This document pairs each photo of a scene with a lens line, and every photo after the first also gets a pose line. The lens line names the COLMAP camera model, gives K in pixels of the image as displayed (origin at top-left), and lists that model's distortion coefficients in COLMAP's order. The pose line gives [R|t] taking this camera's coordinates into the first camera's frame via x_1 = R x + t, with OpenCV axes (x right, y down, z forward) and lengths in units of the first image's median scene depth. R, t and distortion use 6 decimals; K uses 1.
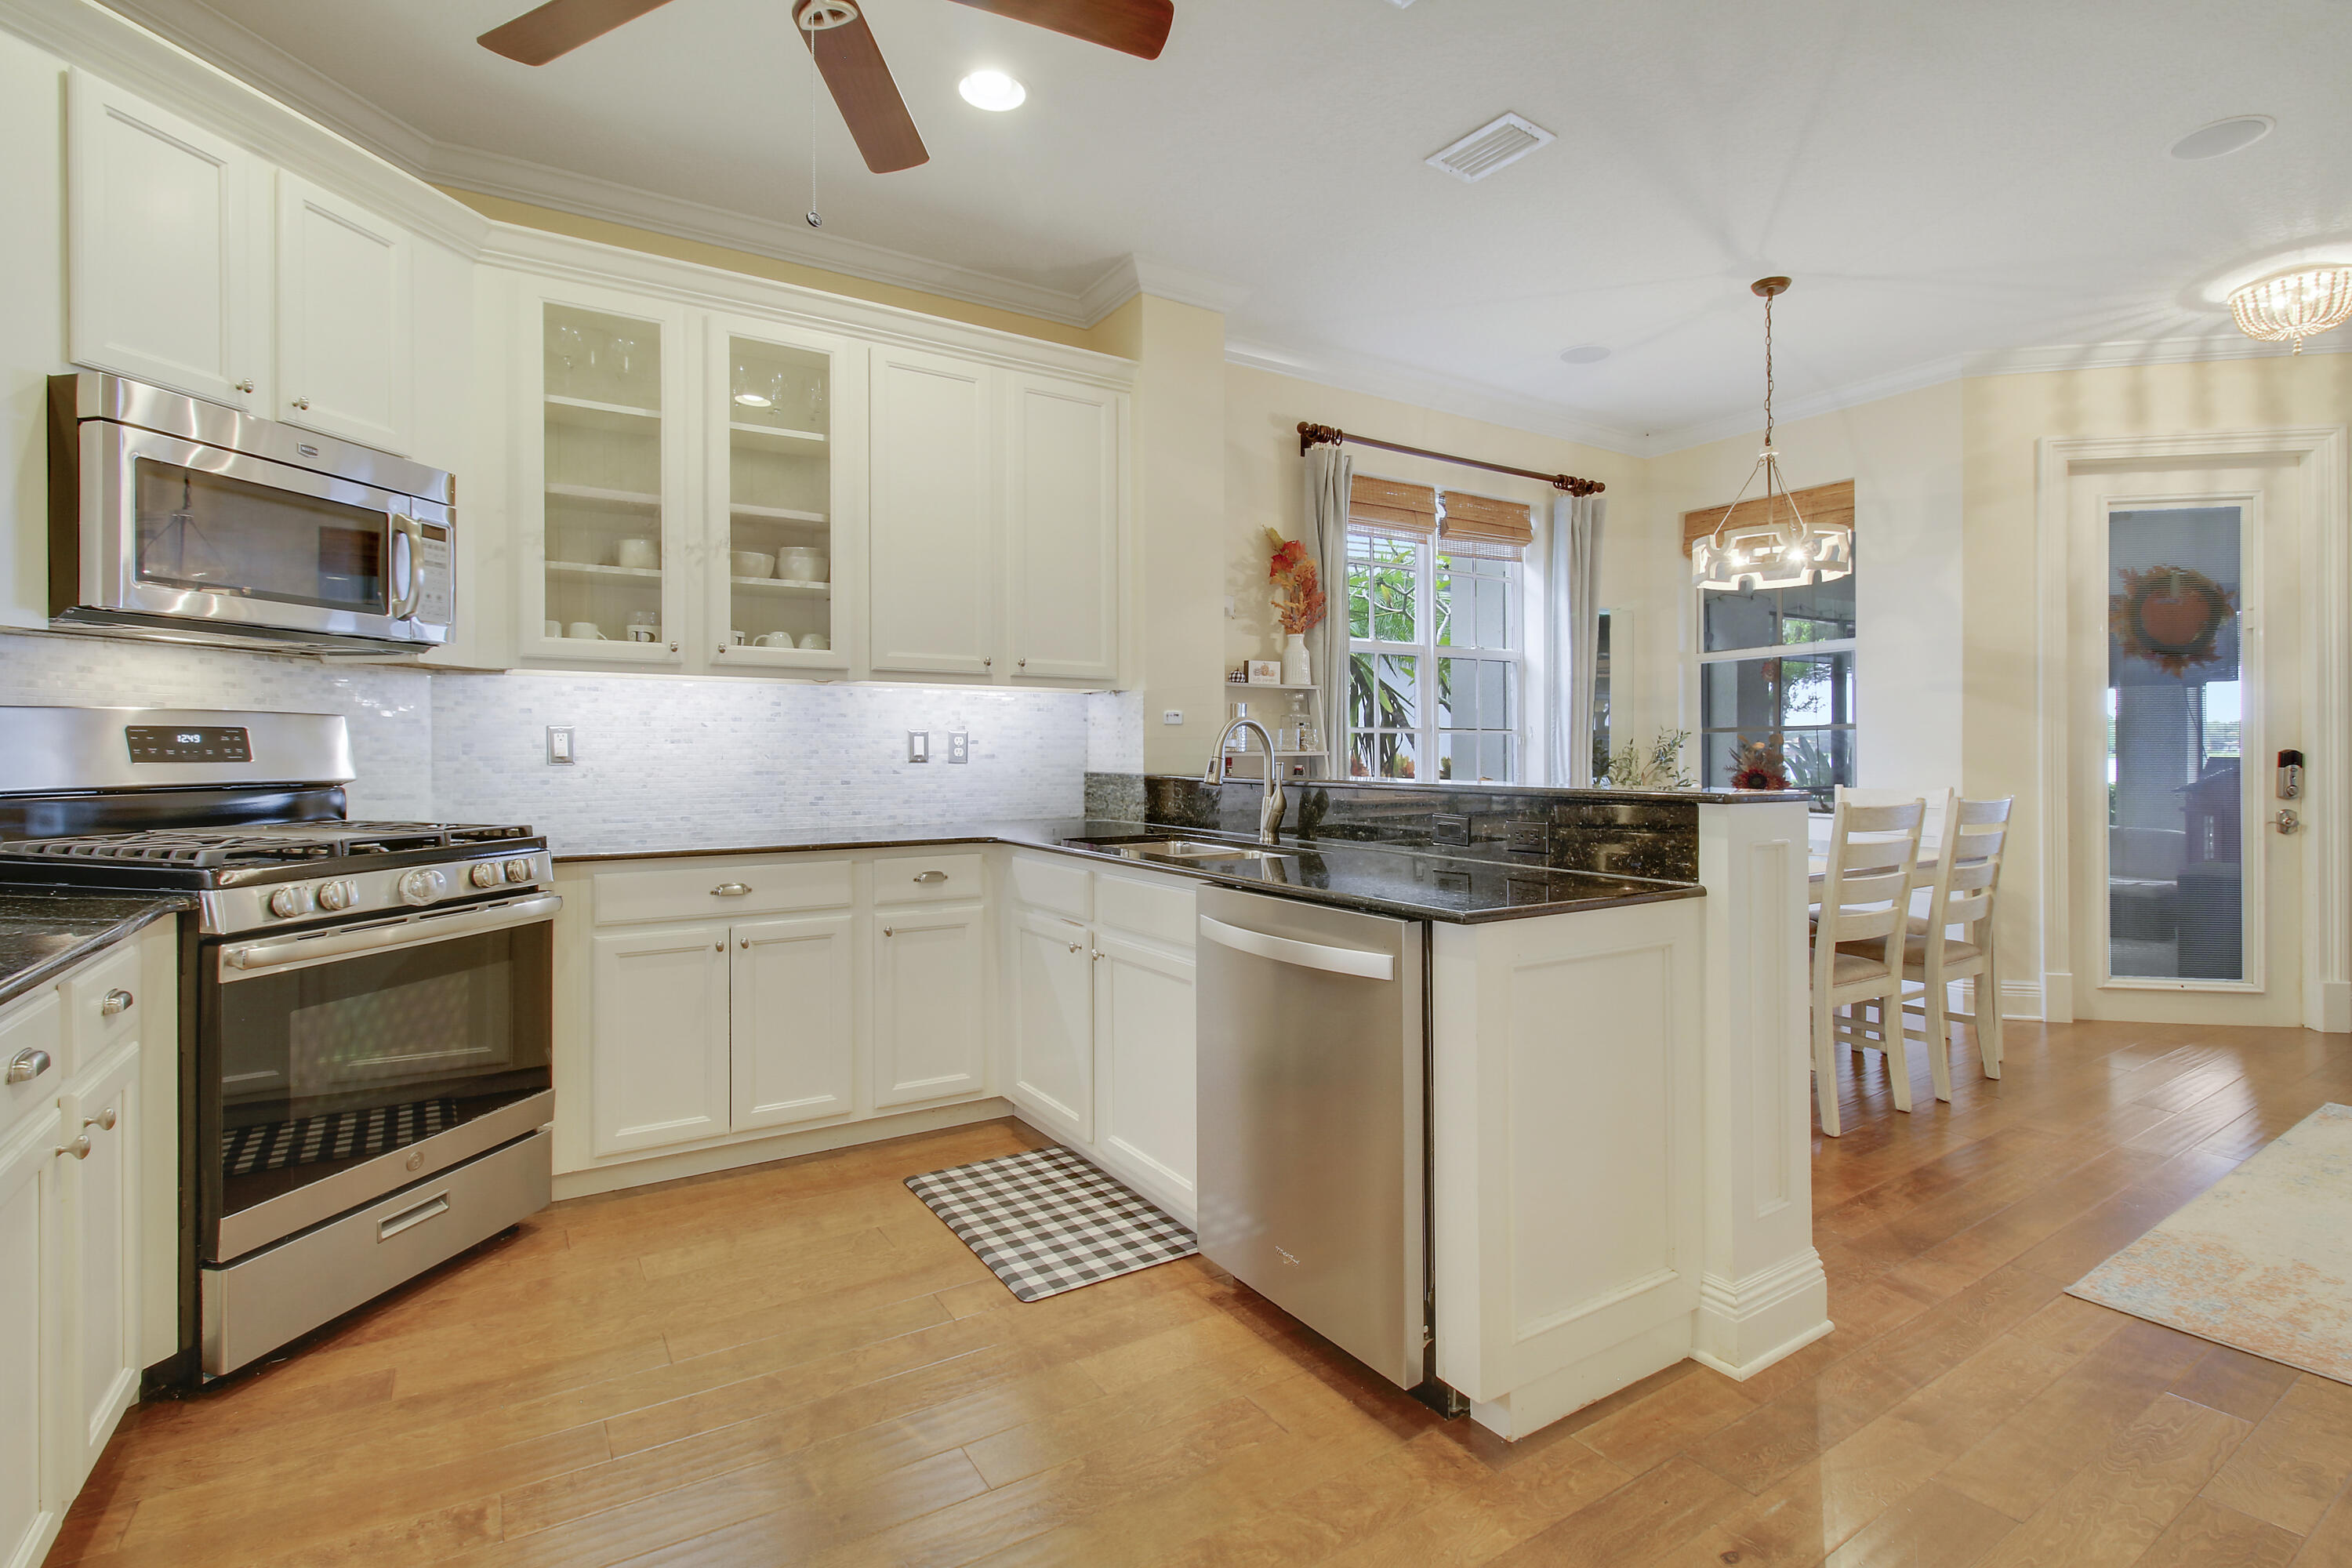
lens RADIAL K [[1113.5, 0, 1189.5], [0, 1113.5, 752.5], [0, 0, 1]] dist [0.037686, -0.034651]
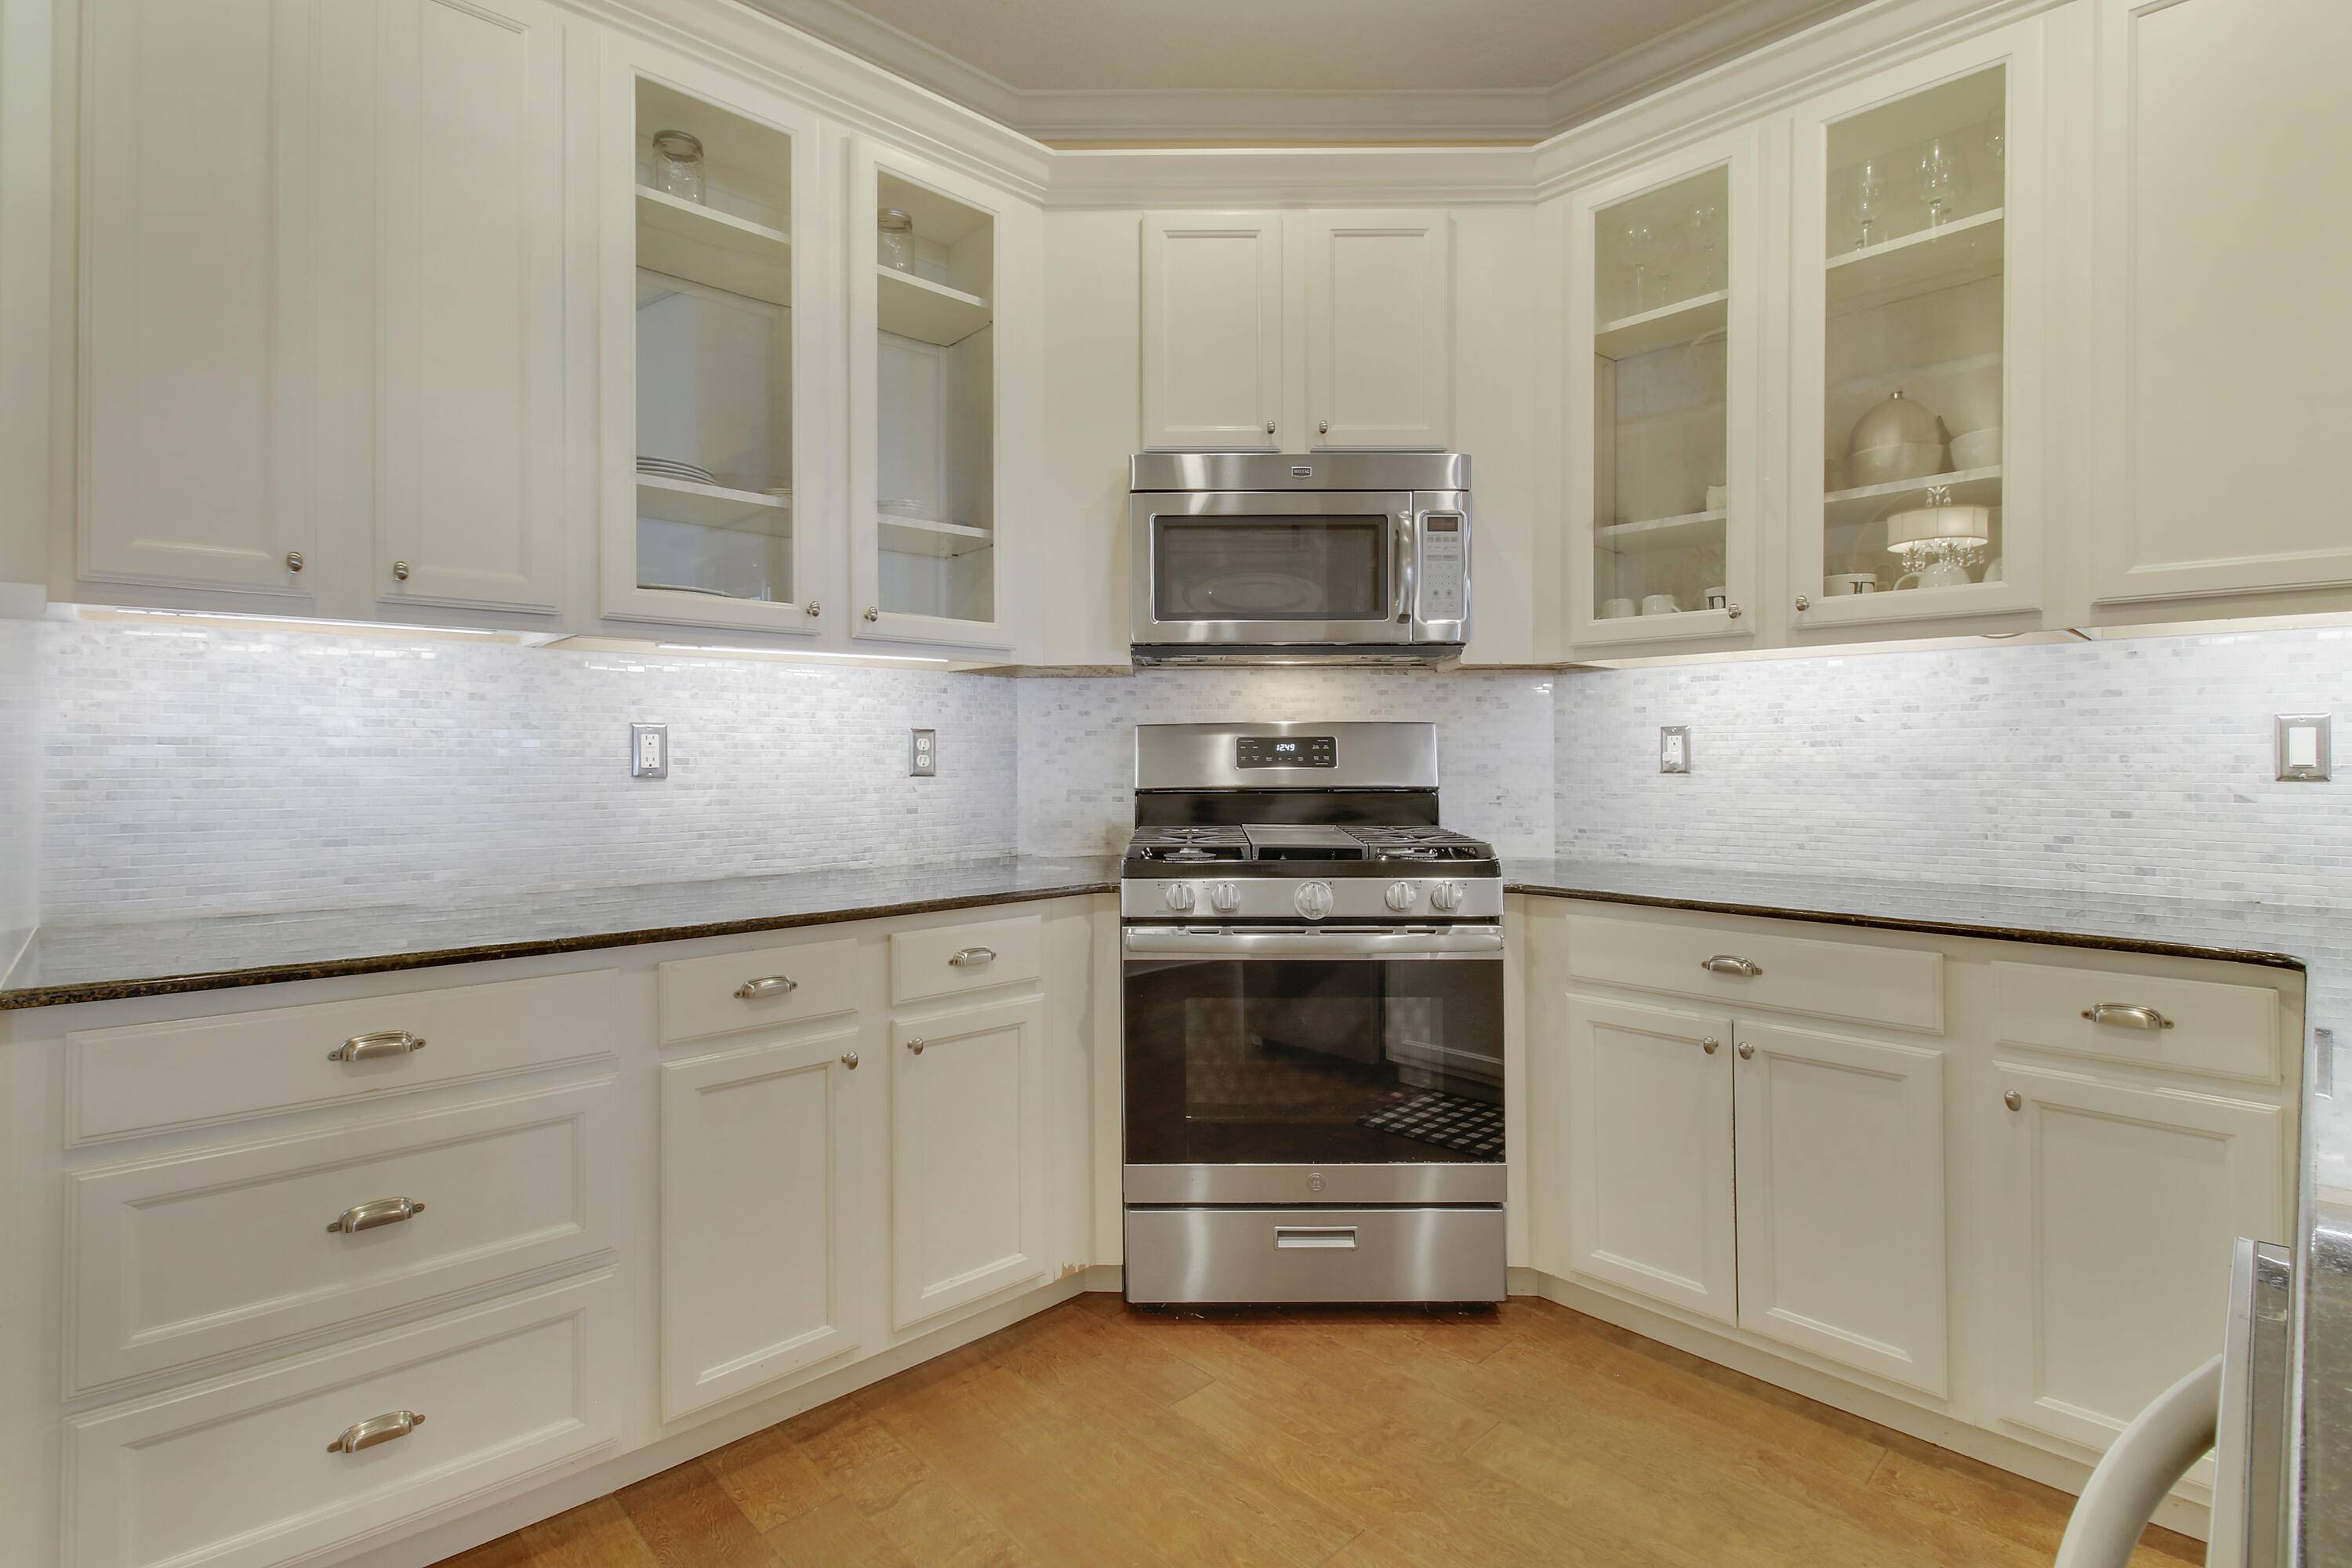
lens RADIAL K [[1127.8, 0, 1169.3], [0, 1127.8, 770.9], [0, 0, 1]] dist [0.003624, -0.013907]
pose [[0.192194, 0.010206, -0.981304, 0.143769], [0.001377, 0.999942, 0.010670, -0.000974], [0.981356, -0.003402, 0.192169, 0.424533]]
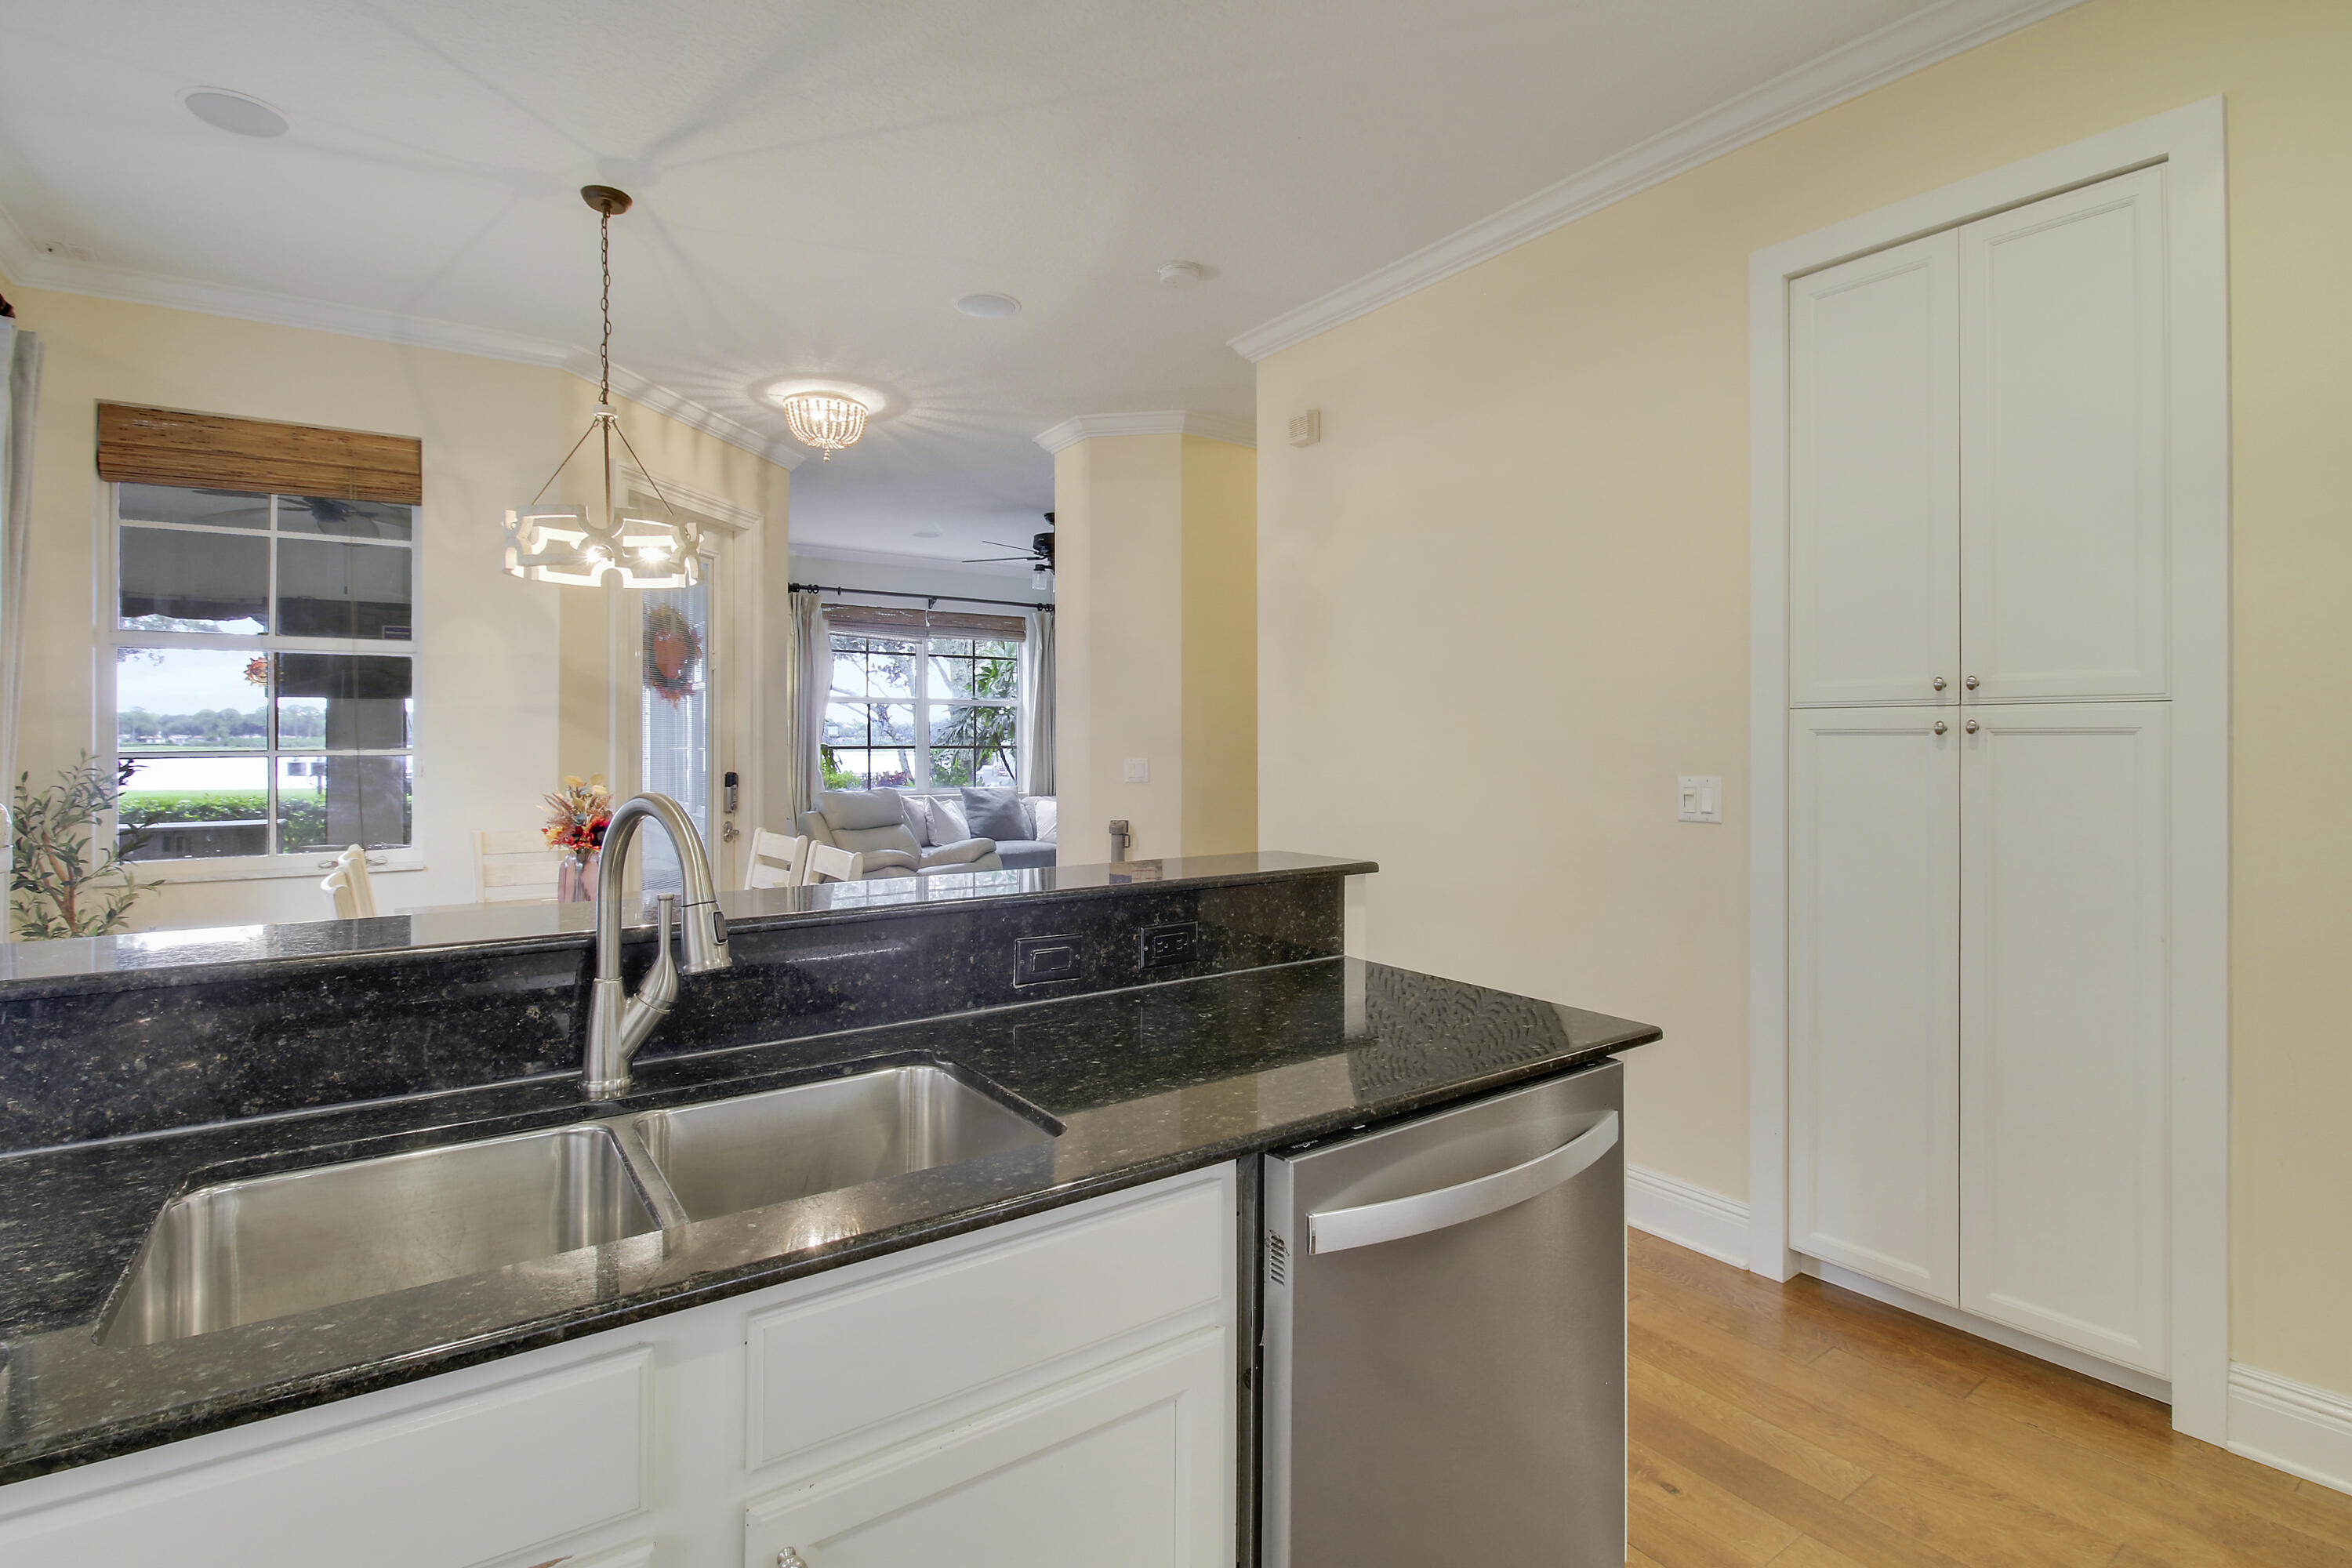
lens RADIAL K [[1120.4, 0, 1208.3], [0, 1120.4, 742.2], [0, 0, 1]] dist [0.003482, -0.013863]
pose [[-0.063477, 0.000413, 0.997983, -0.304108], [-0.000395, 1.000000, -0.000439, -0.041142], [-0.997983, -0.000422, -0.063477, 0.666332]]
